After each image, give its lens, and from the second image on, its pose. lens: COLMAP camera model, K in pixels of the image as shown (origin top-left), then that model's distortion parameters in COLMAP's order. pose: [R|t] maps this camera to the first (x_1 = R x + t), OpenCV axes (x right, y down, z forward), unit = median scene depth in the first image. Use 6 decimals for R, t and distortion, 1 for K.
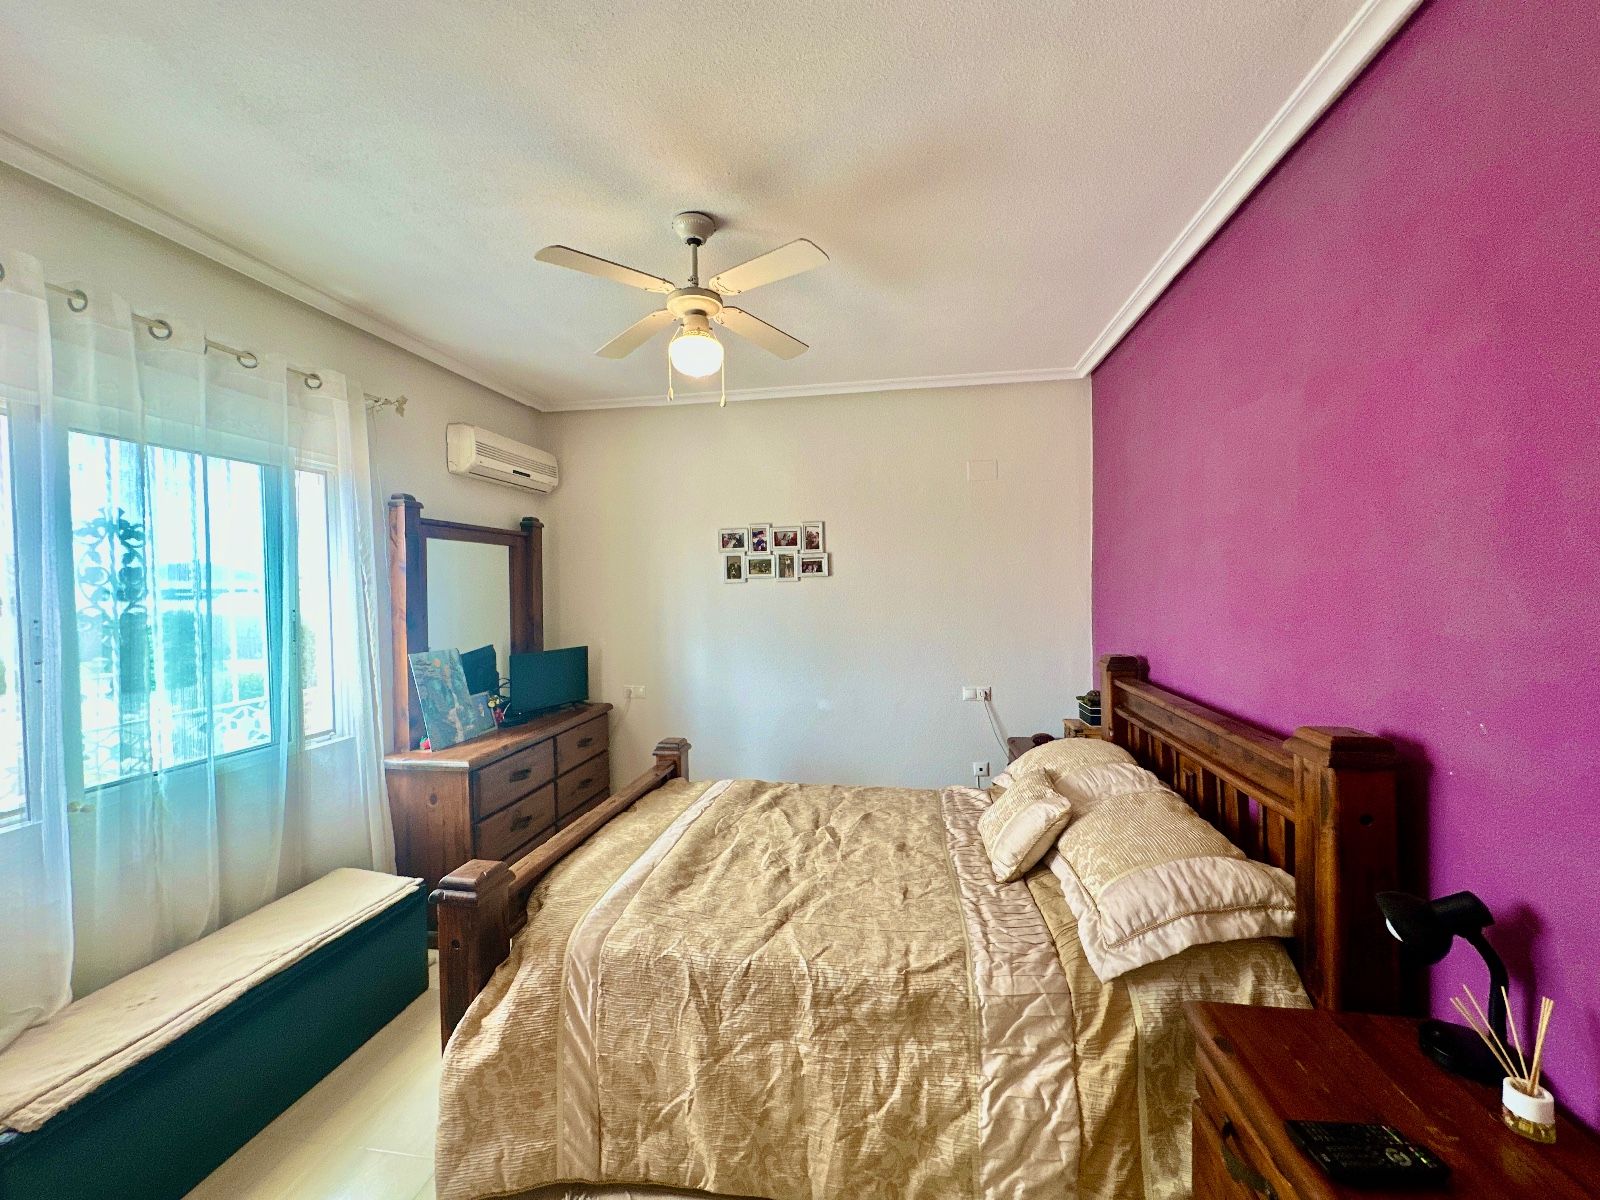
lens RADIAL K [[638.1, 0, 797.2], [0, 638.1, 603.2], [0, 0, 1]] dist [-0.003029, 0.000483]
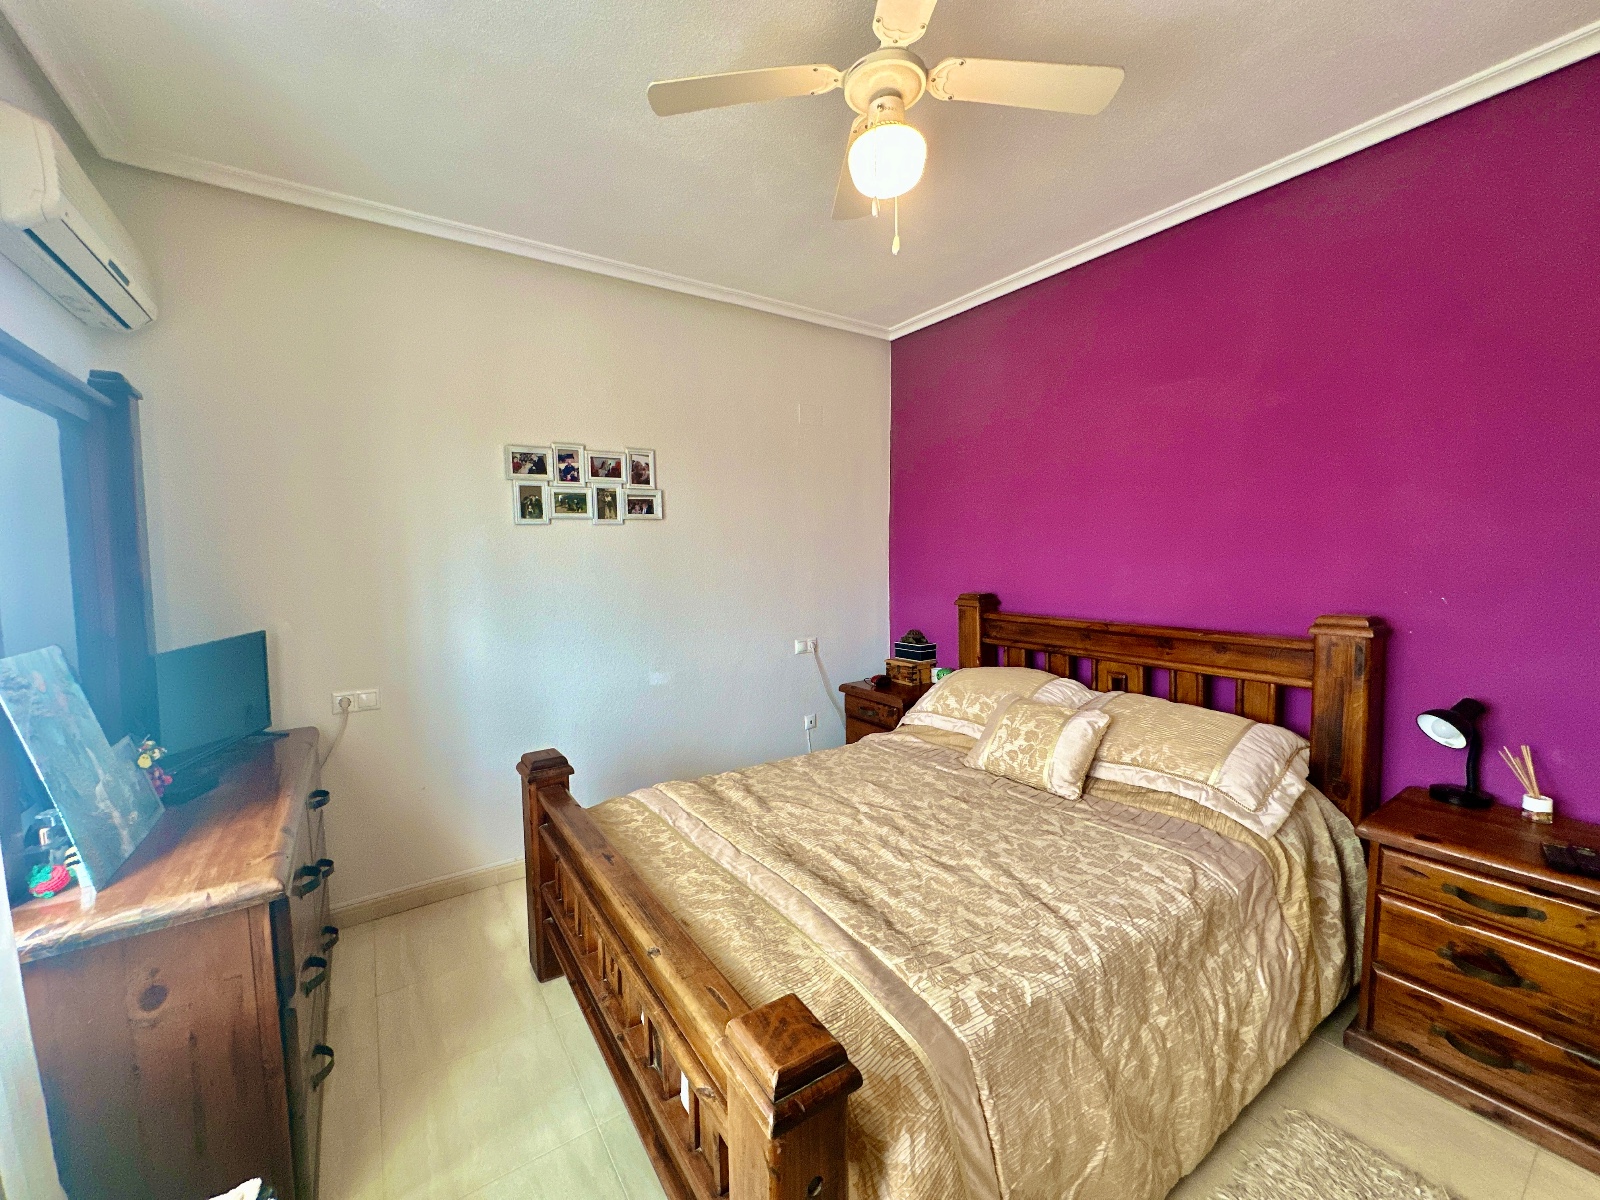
lens RADIAL K [[638.1, 0, 797.2], [0, 638.1, 603.2], [0, 0, 1]] dist [-0.003029, 0.000483]
pose [[0.724257, -0.050047, 0.687711, -0.384331], [0.022047, 0.998533, 0.049447, 0.027228], [-0.689177, -0.020650, 0.724299, 0.296078]]
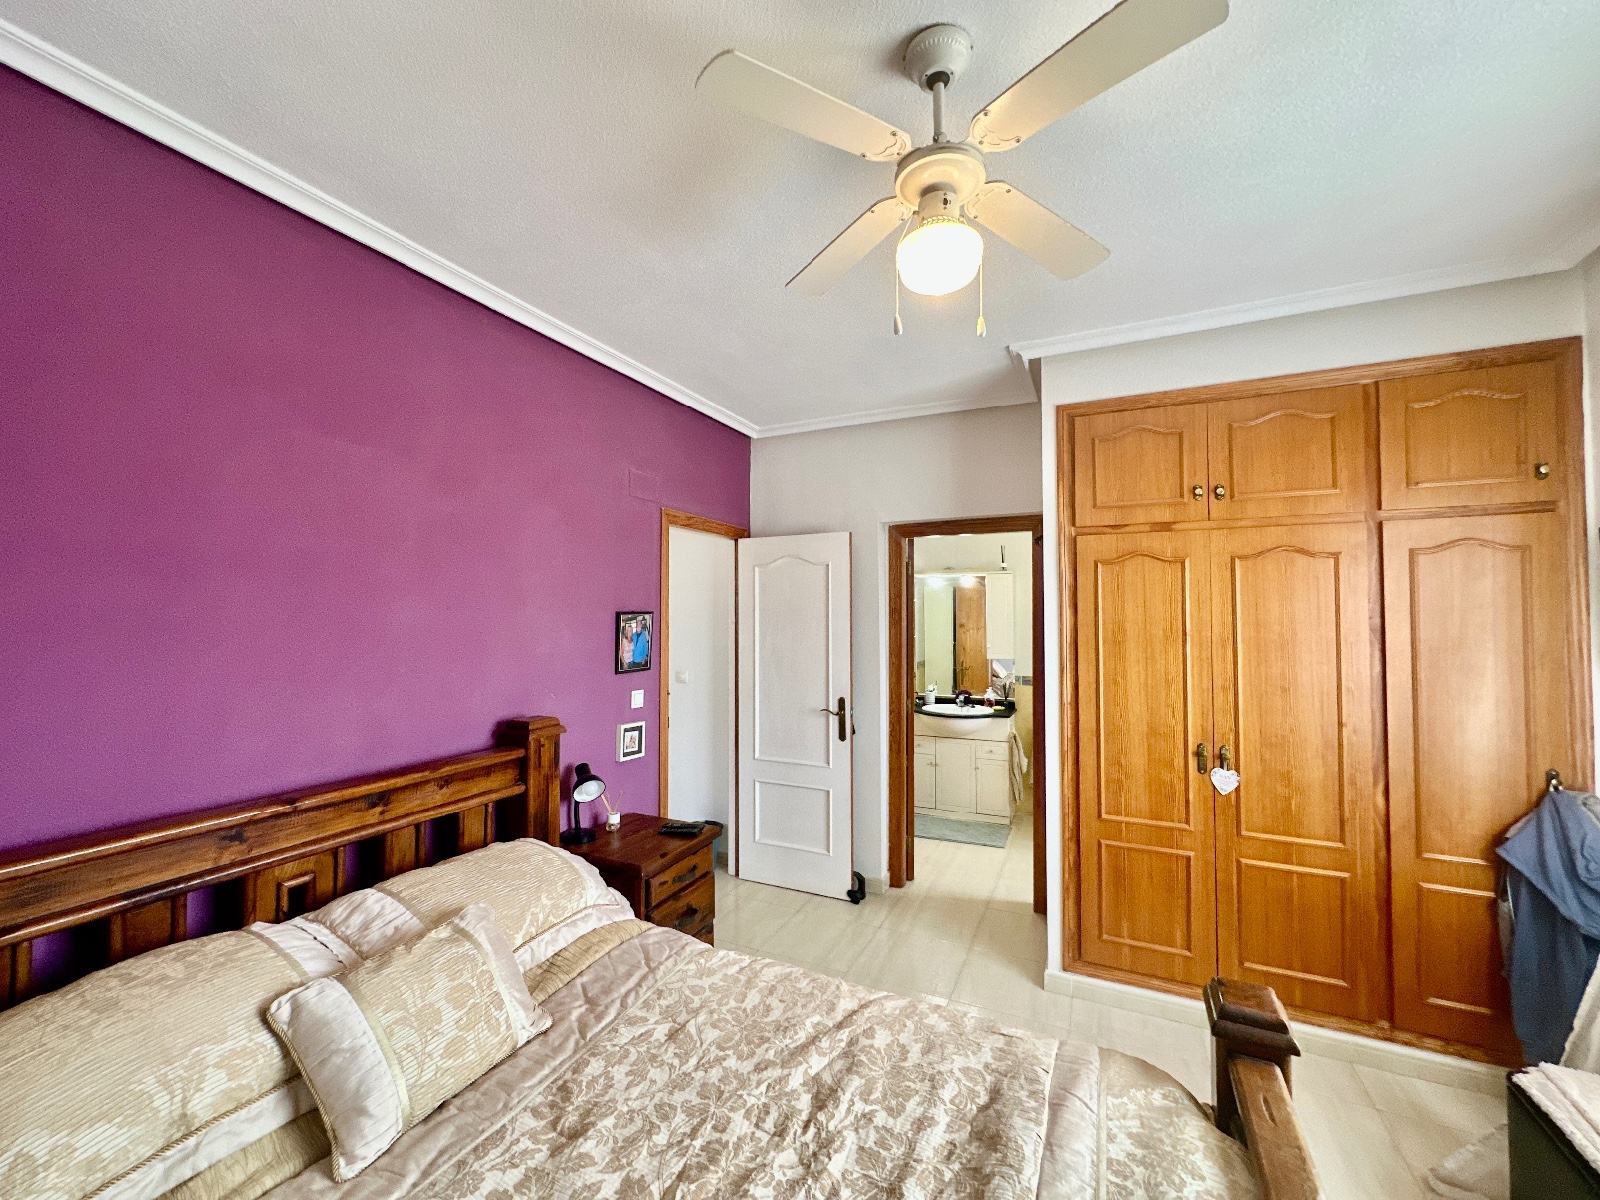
lens RADIAL K [[638.1, 0, 797.2], [0, 638.1, 603.2], [0, 0, 1]] dist [-0.003029, 0.000483]
pose [[-0.957672, 0.024842, 0.286787, -0.103395], [0.026786, 0.999637, 0.002857, -0.030391], [-0.286612, 0.010419, -0.957990, 0.869993]]
